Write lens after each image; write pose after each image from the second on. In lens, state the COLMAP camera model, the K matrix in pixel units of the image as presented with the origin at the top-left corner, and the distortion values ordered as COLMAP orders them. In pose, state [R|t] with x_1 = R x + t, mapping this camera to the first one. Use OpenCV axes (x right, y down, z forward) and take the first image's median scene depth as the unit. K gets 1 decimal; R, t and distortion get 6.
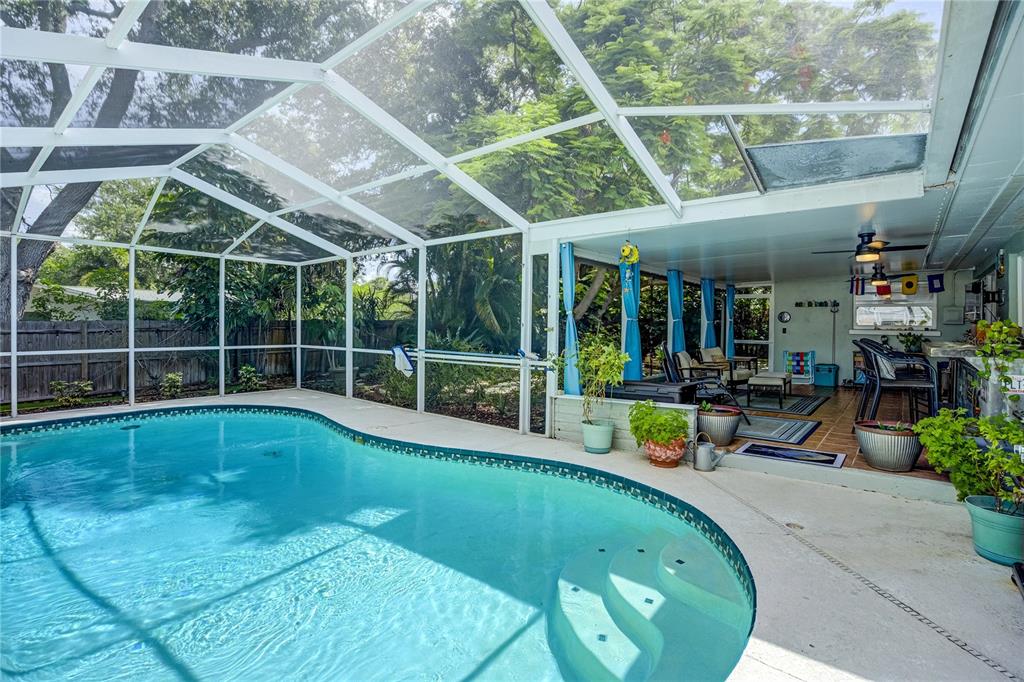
lens RADIAL K [[473.9, 0, 503.9], [0, 473.9, 333.8], [0, 0, 1]] dist [0.002116, 0.000133]
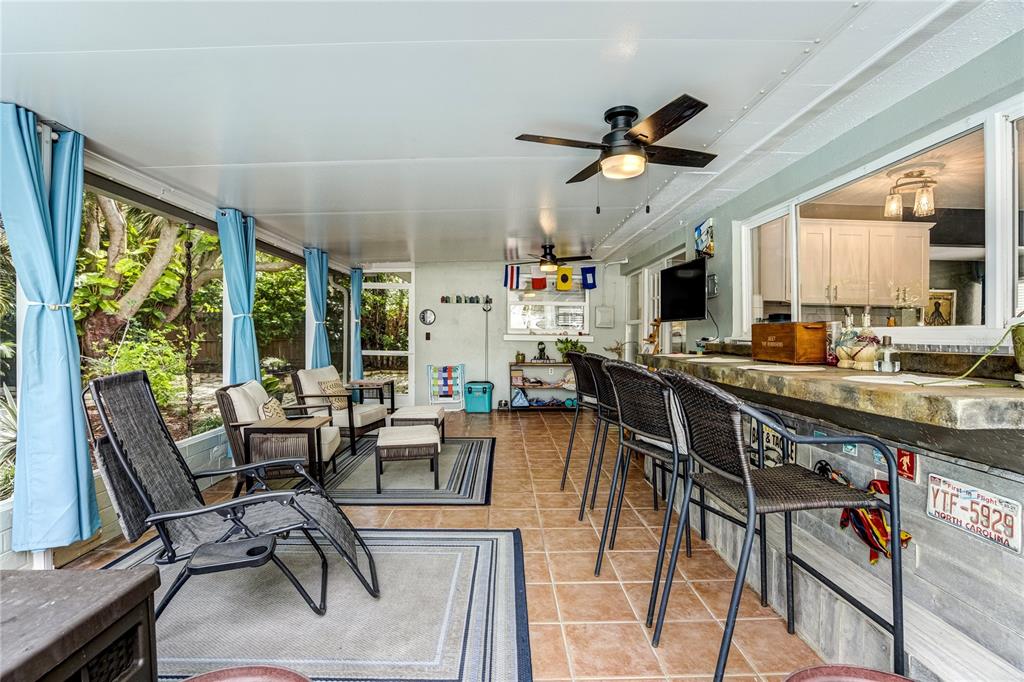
lens RADIAL K [[473.9, 0, 502.7], [0, 473.9, 336.3], [0, 0, 1]] dist [0.002116, 0.000133]
pose [[0.754077, -0.004722, 0.656769, 0.227201], [0.009120, 0.999953, -0.003281, -0.003417], [-0.656723, 0.008464, 0.754084, 0.423918]]
